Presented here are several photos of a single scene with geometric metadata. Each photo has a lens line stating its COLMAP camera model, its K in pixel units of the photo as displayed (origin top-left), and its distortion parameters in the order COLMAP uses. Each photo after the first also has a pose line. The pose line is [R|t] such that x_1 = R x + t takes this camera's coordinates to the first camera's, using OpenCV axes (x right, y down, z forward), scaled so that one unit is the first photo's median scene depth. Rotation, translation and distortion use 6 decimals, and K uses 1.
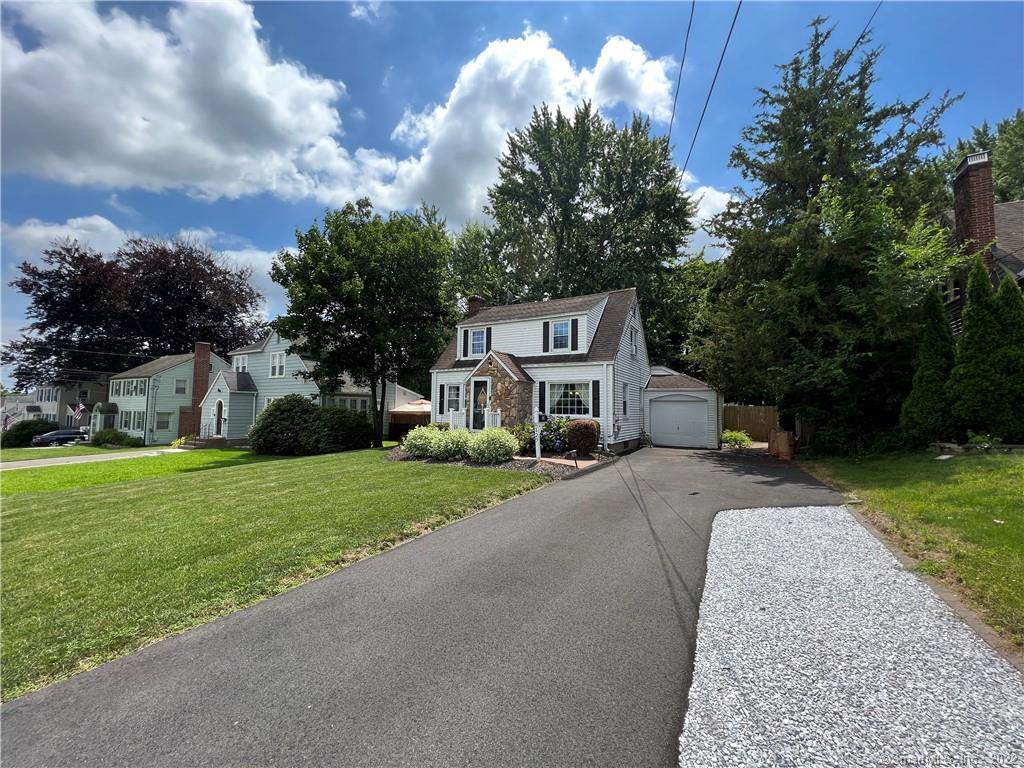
lens RADIAL K [[411.4, 0, 513.9], [0, 411.4, 380.2], [0, 0, 1]] dist [-0.001889, -0.000175]
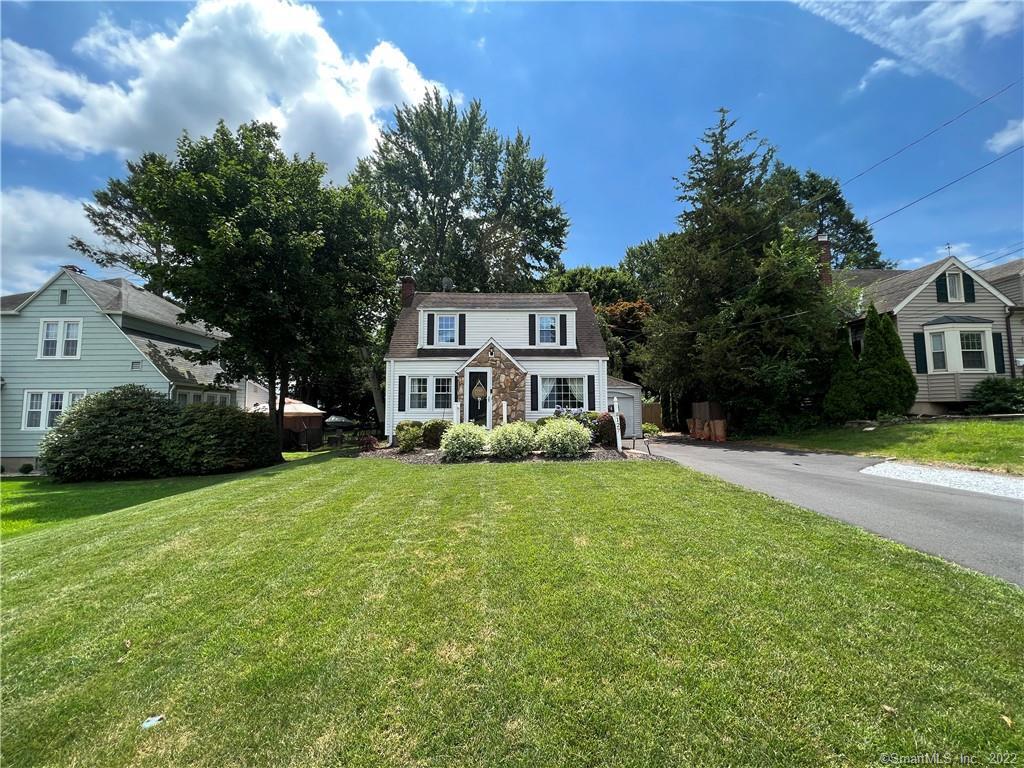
lens RADIAL K [[411.4, 0, 513.9], [0, 411.4, 380.2], [0, 0, 1]] dist [-0.001889, -0.000175]
pose [[0.863752, 0.027230, 0.503182, -0.457213], [-0.021851, 0.999624, -0.016586, 0.032333], [-0.503444, 0.003331, 0.864022, 0.183833]]
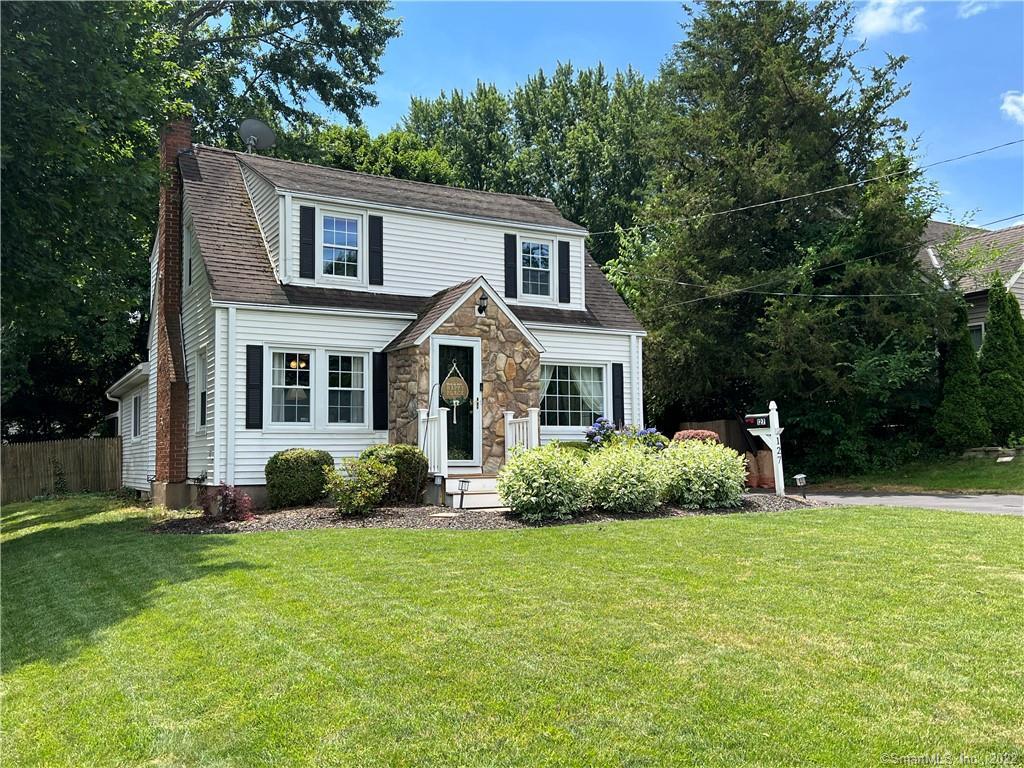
lens RADIAL K [[913.7, 0, 513.9], [0, 913.7, 392.1], [0, 0, 1]] dist [0.162015, -0.330905]
pose [[0.518229, 0.041906, 0.854215, -0.846336], [-0.045144, 0.998747, -0.021608, 0.066371], [-0.854050, -0.027364, 0.519471, 0.447277]]
